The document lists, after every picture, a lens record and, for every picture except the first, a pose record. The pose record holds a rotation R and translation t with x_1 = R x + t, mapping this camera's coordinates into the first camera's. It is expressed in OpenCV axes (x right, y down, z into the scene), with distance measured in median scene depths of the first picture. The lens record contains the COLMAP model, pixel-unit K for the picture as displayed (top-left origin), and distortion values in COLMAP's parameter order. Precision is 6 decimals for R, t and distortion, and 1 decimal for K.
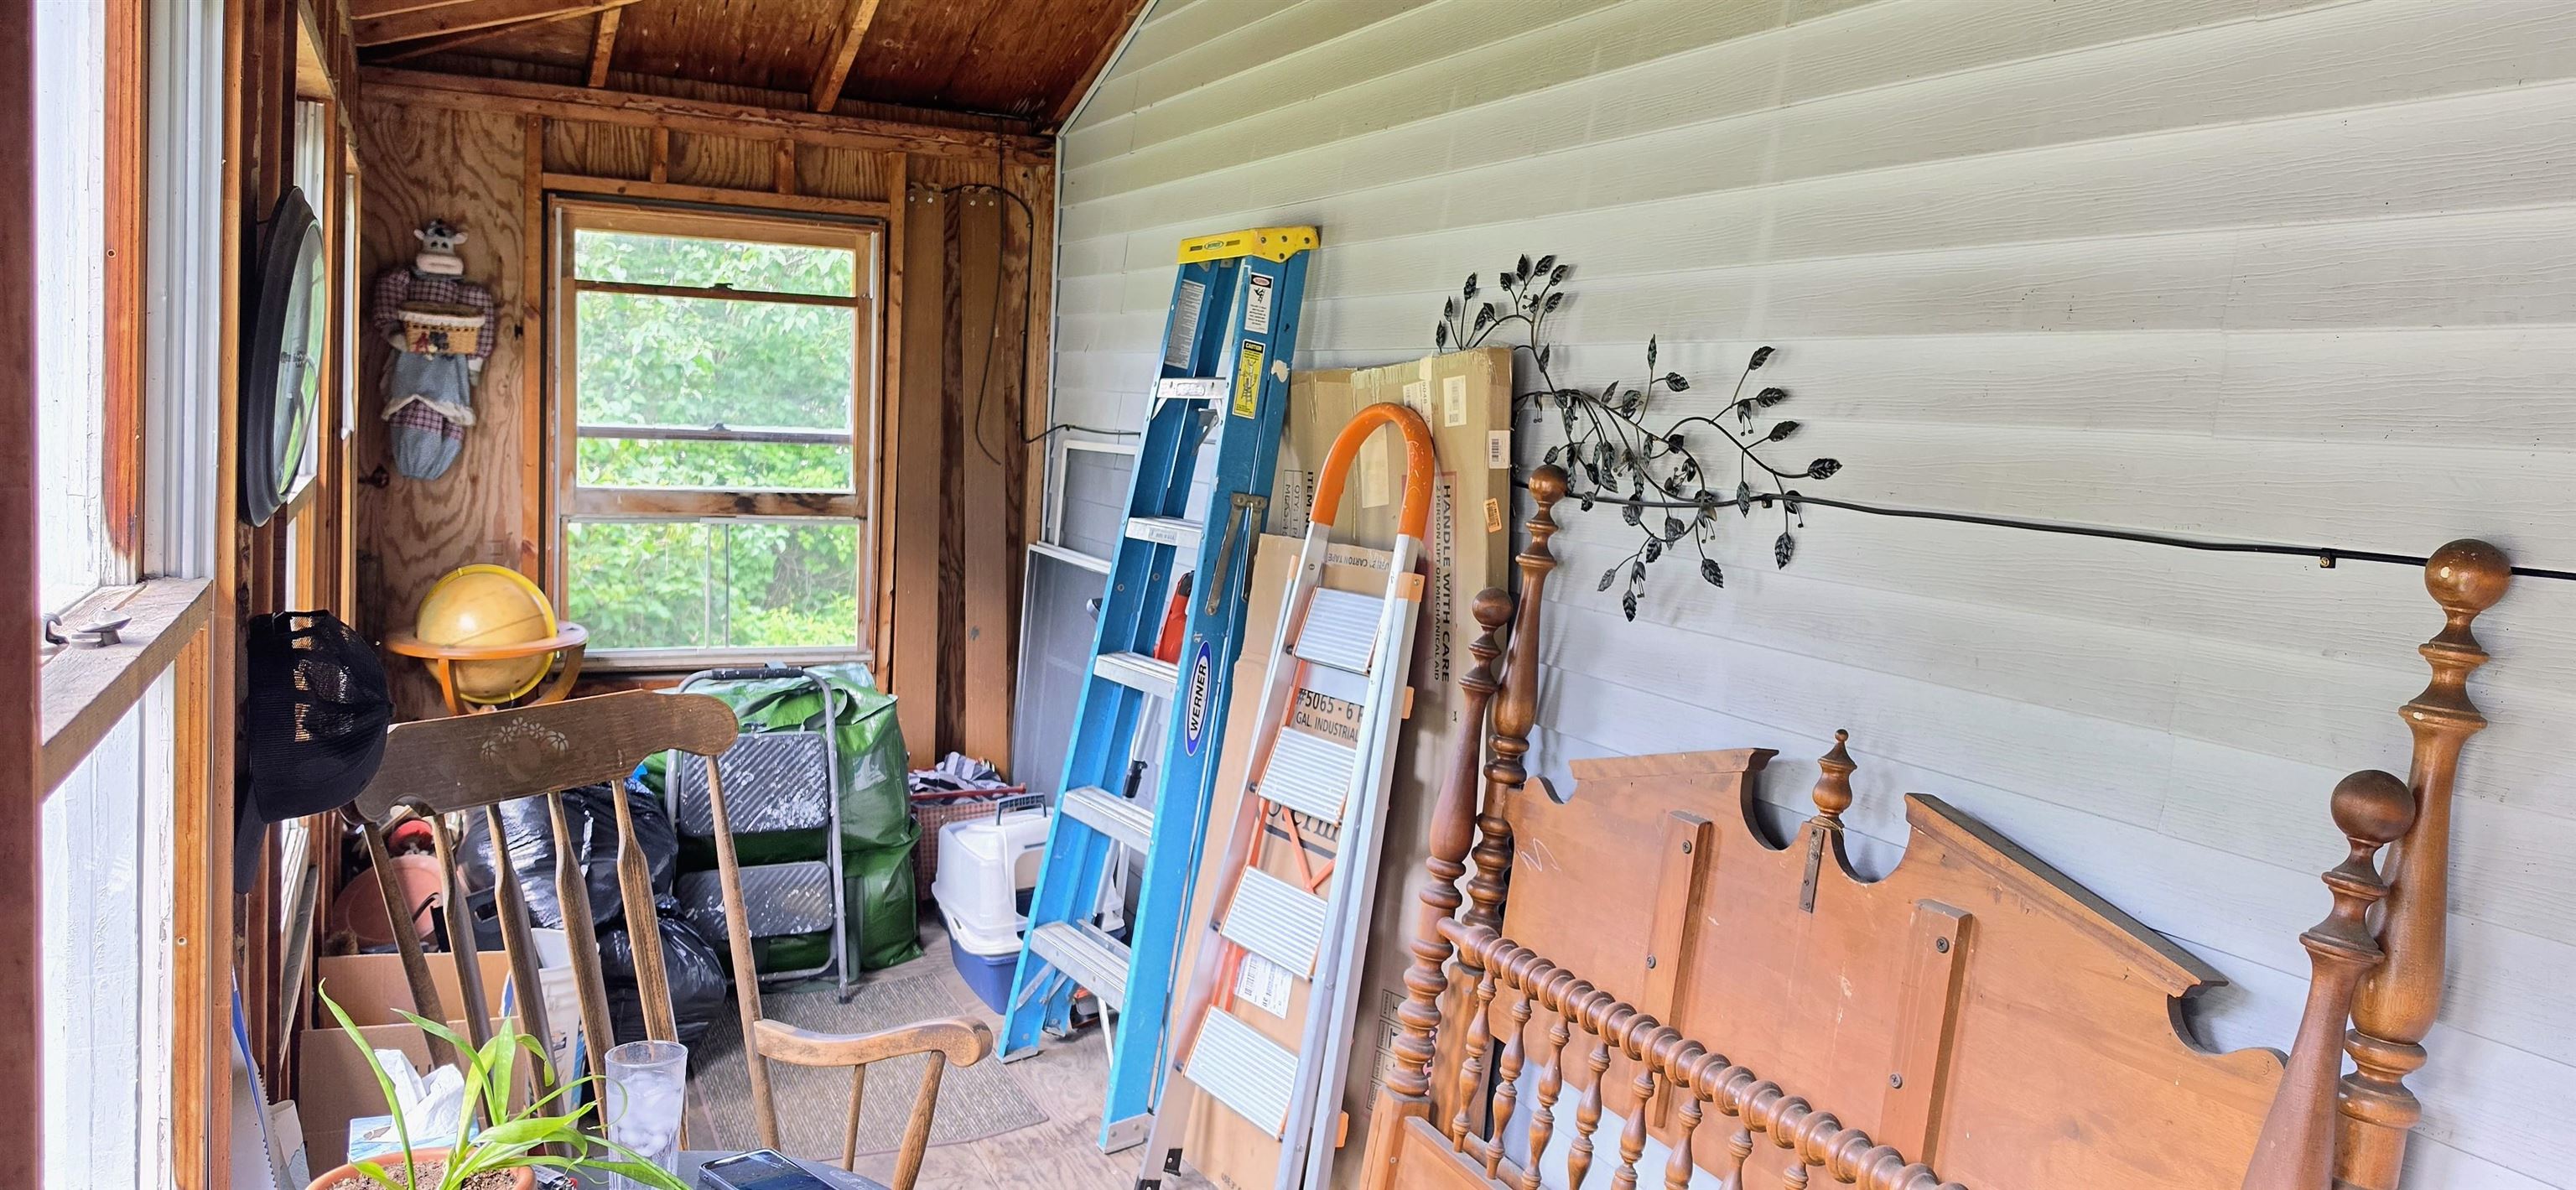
lens RADIAL K [[1794.7, 0, 1306.3], [0, 1794.7, 595.5], [0, 0, 1]] dist [0.079805, -0.087389]
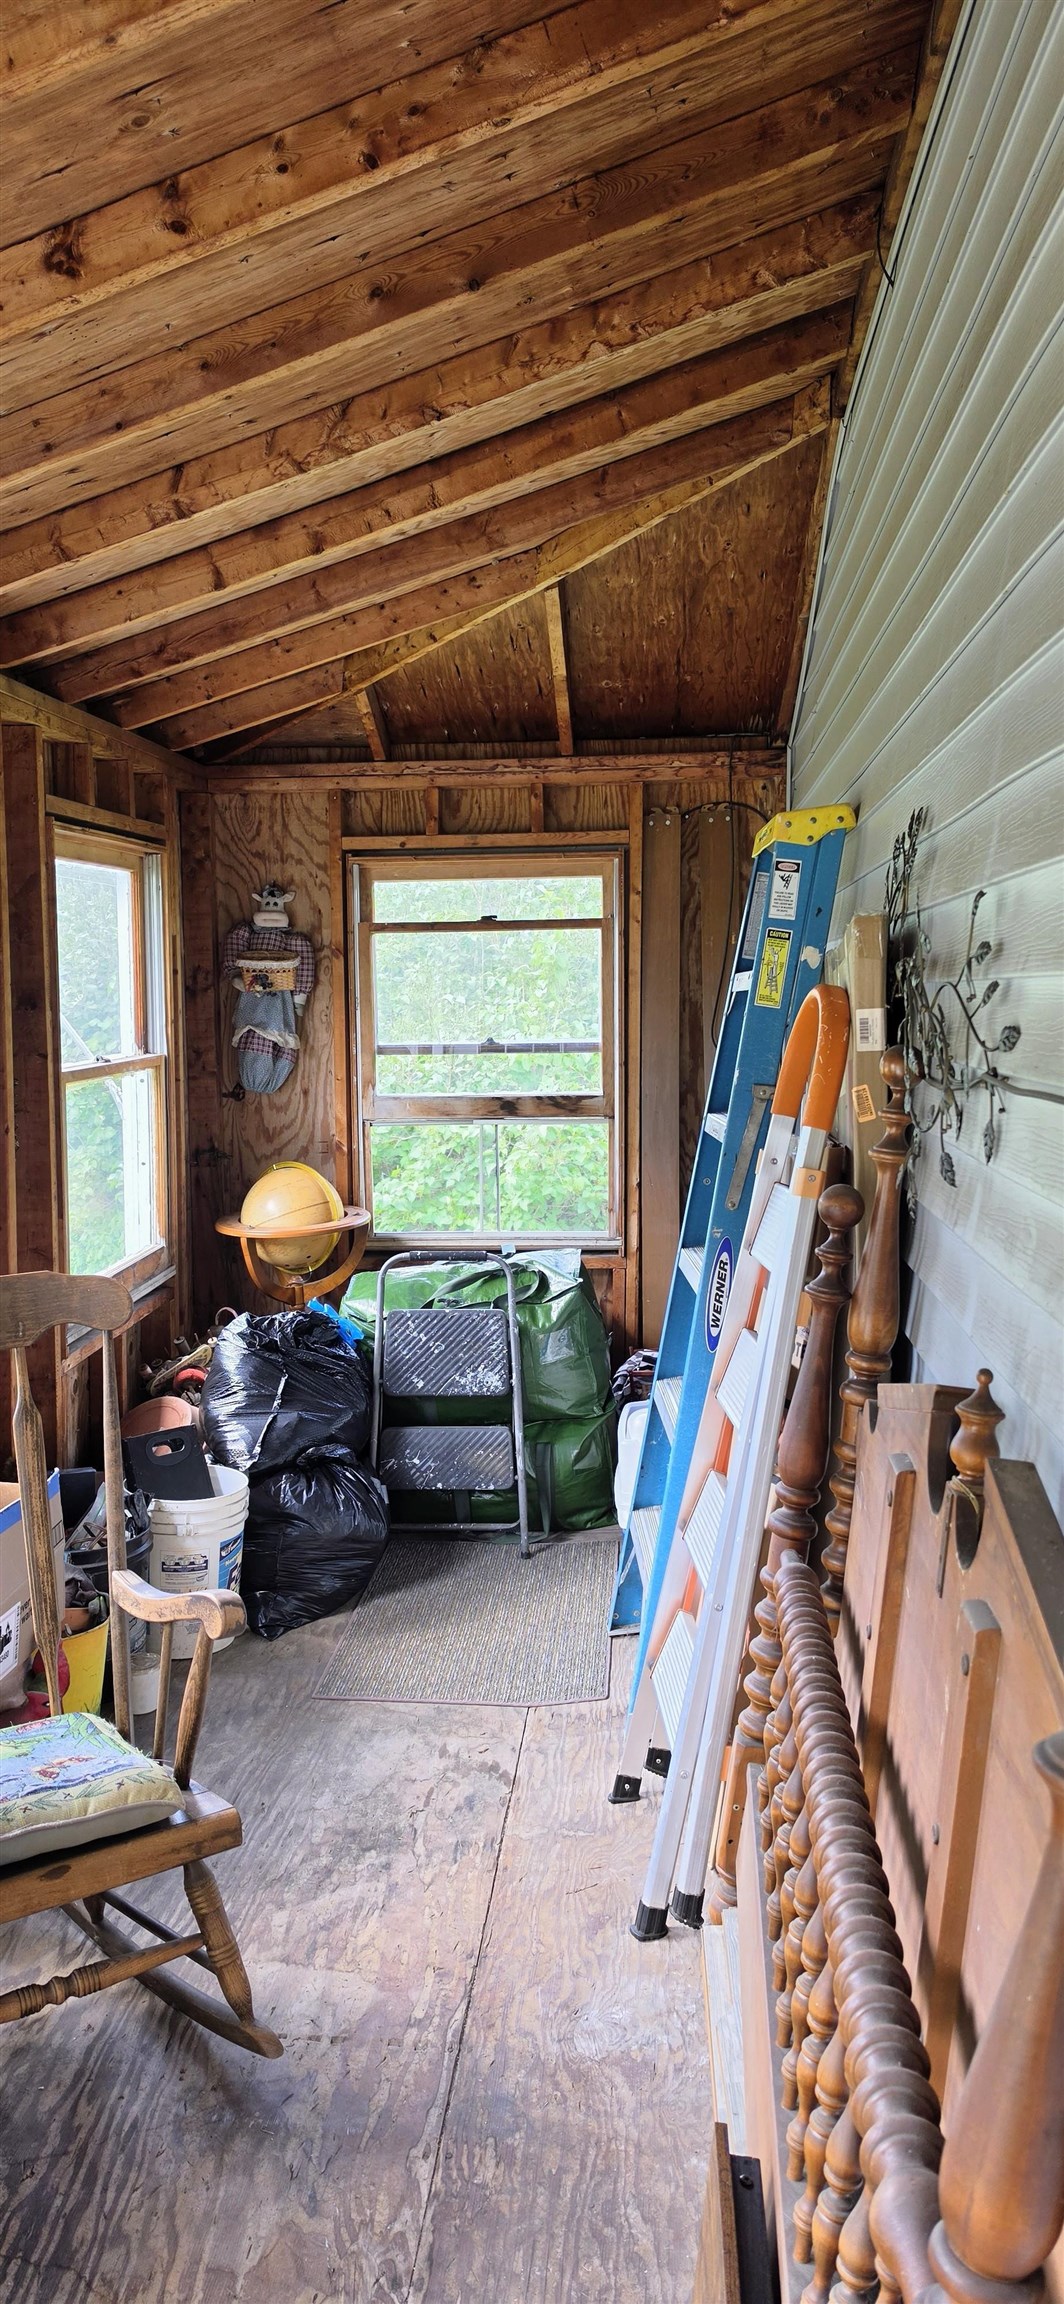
lens RADIAL K [[1605.1, 0, 529.5], [0, 1605.1, 1162.4], [0, 0, 1]] dist [0.079805, -0.087389]
pose [[0.866153, -0.004145, -0.499761, 0.221154], [-0.002452, 0.999918, -0.012544, -0.002997], [0.499773, 0.012090, 0.866072, 0.136682]]
